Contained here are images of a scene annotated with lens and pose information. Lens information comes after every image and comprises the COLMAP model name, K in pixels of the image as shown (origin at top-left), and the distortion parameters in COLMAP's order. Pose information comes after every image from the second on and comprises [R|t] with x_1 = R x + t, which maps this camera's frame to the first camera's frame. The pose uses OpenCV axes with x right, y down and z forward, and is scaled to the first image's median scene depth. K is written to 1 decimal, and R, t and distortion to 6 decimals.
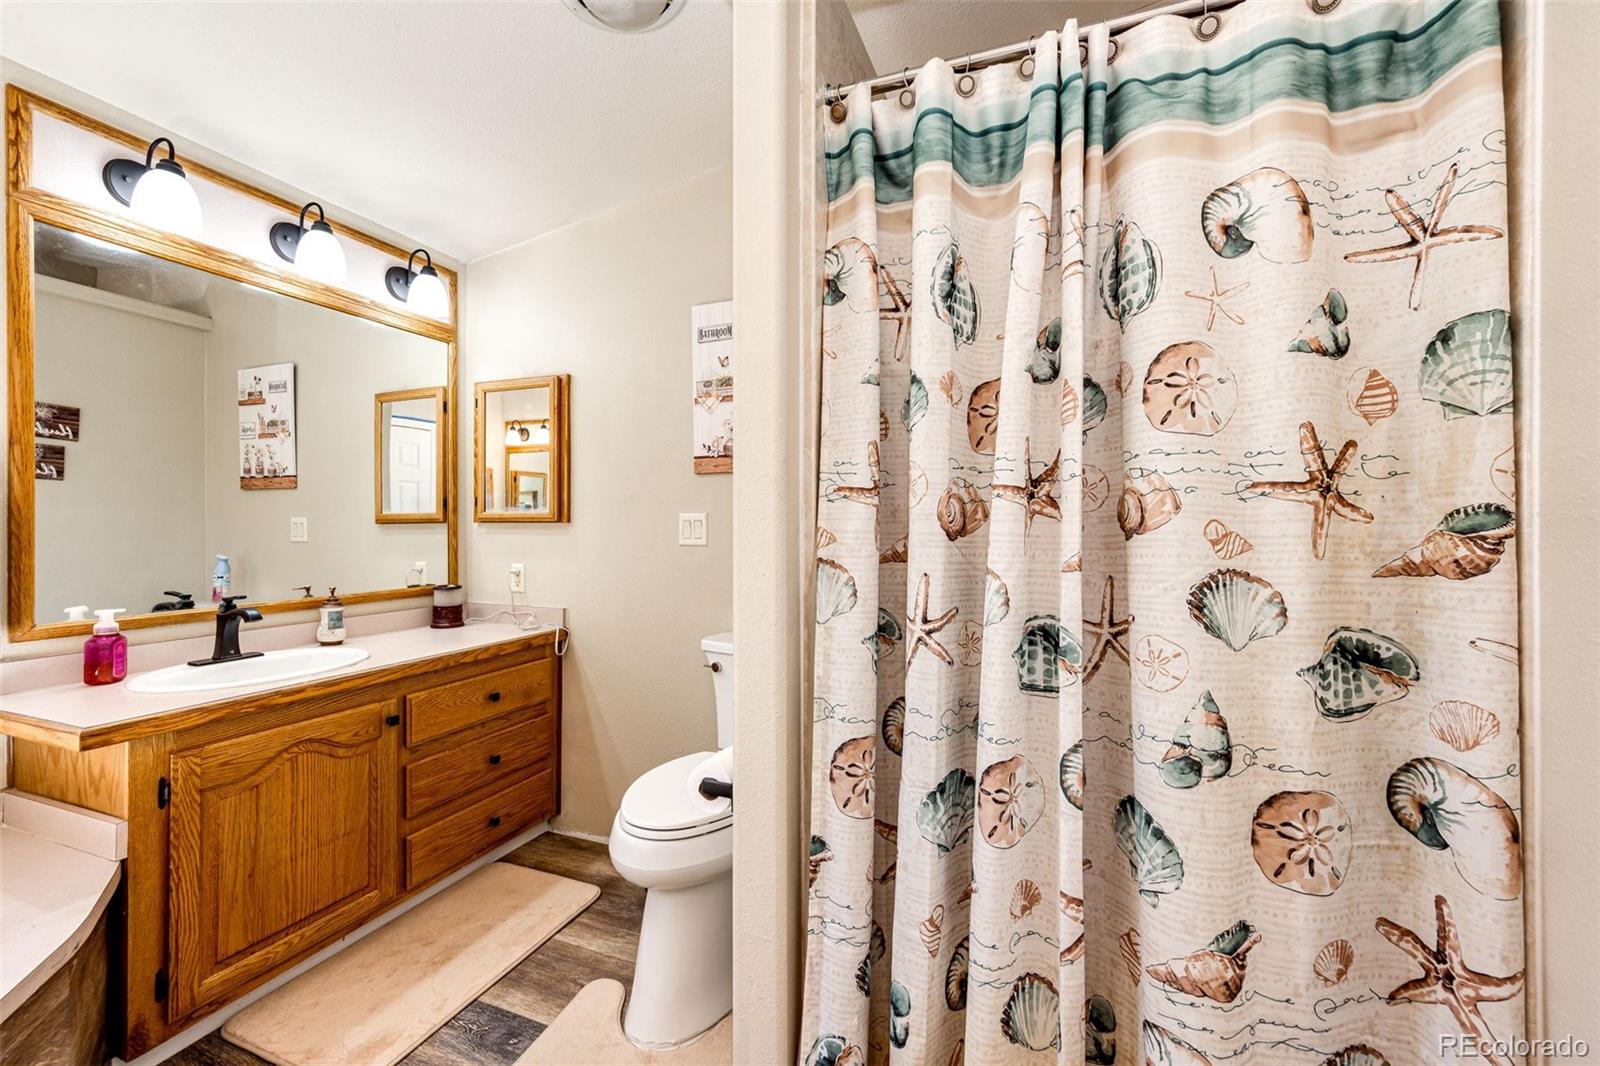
lens RADIAL K [[639.0, 0, 810.9], [0, 639.0, 525.6], [0, 0, 1]] dist [0.005305, 0.000267]
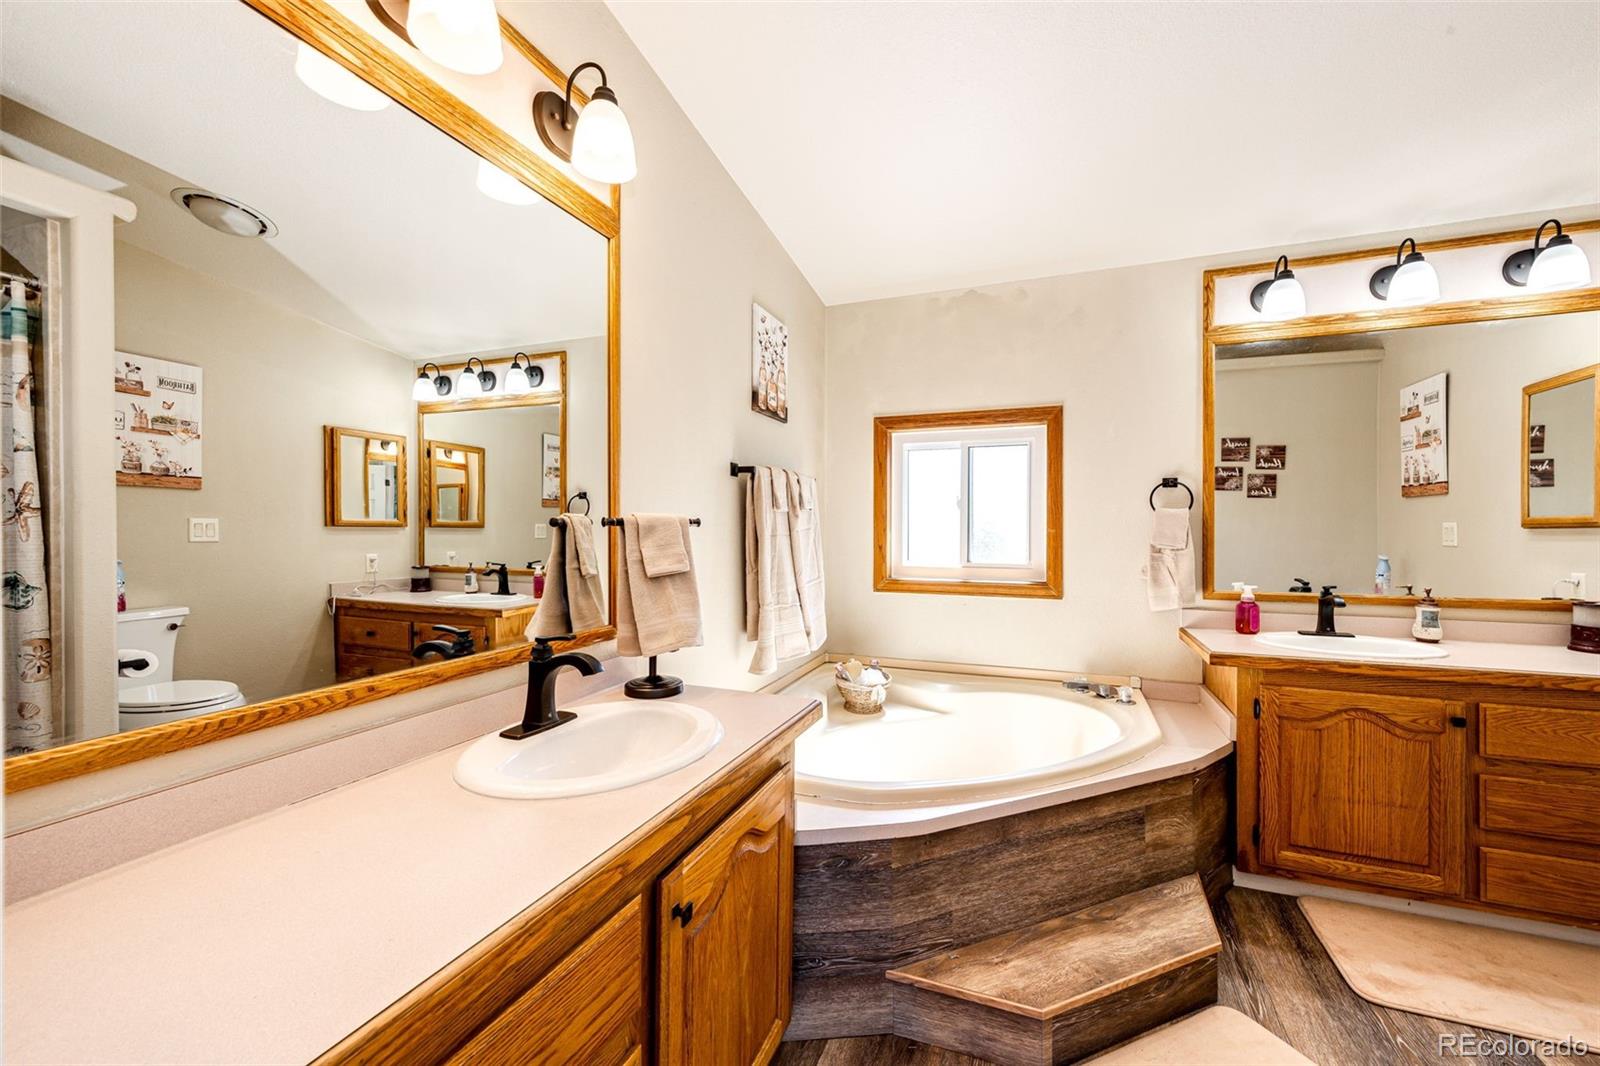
lens RADIAL K [[639.0, 0, 810.9], [0, 639.0, 525.6], [0, 0, 1]] dist [0.005305, 0.000267]
pose [[-0.000561, -0.005363, -0.999985, 0.366284], [-0.000319, 0.999986, -0.005363, -0.002407], [1.000000, 0.000316, -0.000563, -0.029239]]
